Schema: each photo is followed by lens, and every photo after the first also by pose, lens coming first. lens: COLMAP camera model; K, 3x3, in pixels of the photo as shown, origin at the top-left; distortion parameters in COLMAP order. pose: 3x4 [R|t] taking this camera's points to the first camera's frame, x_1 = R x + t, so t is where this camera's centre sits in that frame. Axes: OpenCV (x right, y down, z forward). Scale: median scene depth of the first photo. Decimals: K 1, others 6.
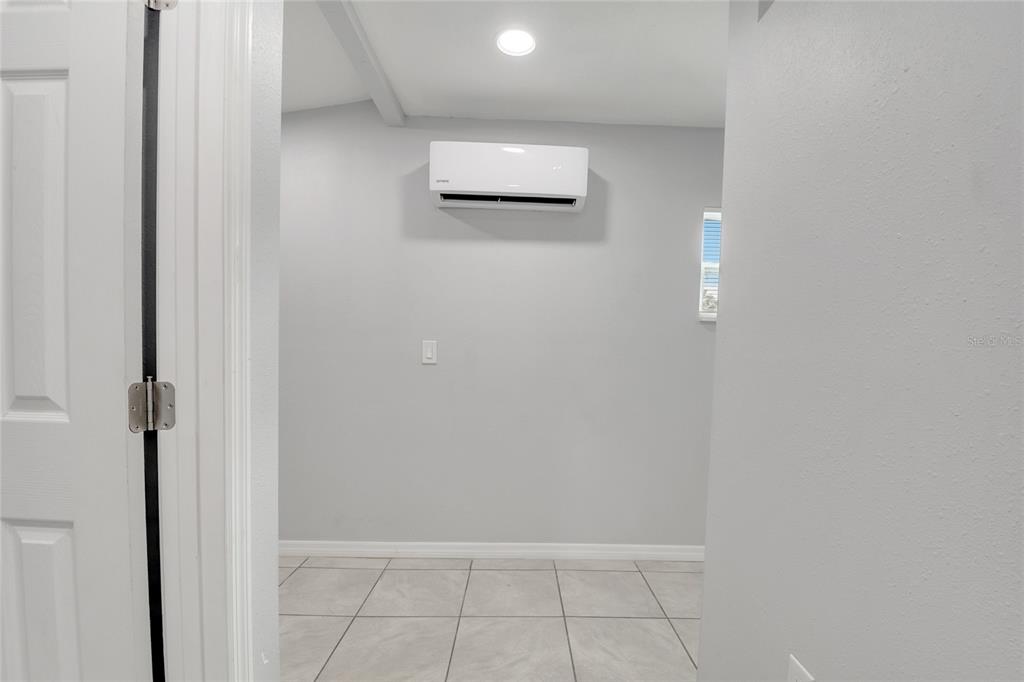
lens RADIAL K [[450.0, 0, 520.5], [0, 450.0, 368.4], [0, 0, 1]] dist [-0.009955, -0.008380]
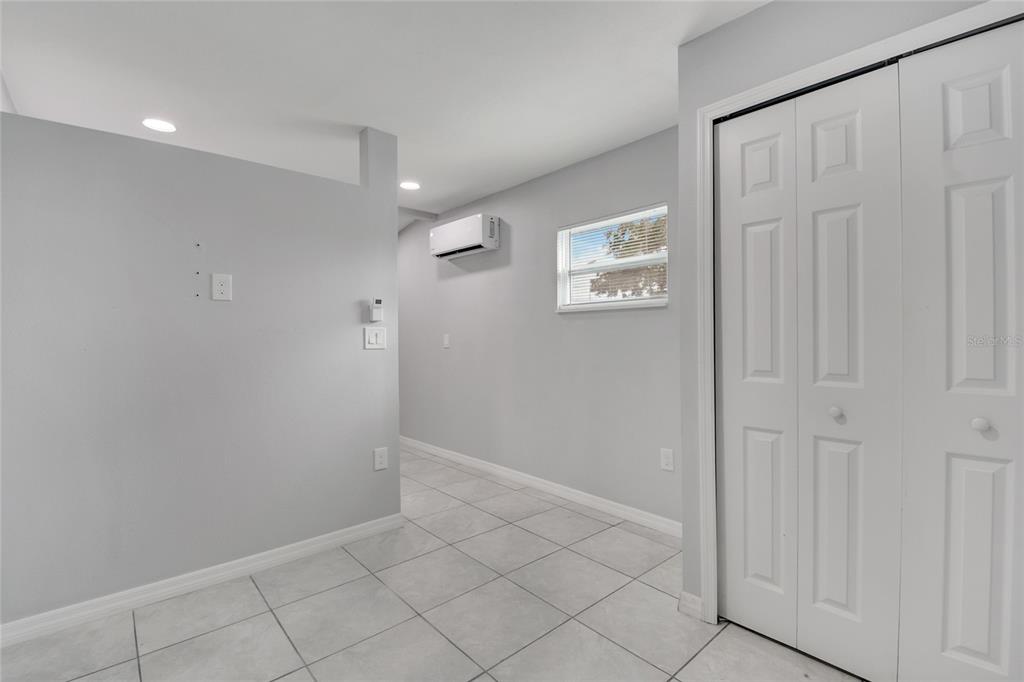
lens RADIAL K [[450.0, 0, 513.9], [0, 450.0, 341.8], [0, 0, 1]] dist [-0.009955, -0.008380]
pose [[0.665775, -0.021236, -0.745850, 1.302407], [-0.007261, 0.999363, -0.034935, 0.026601], [0.746117, 0.028674, 0.665197, 0.021590]]
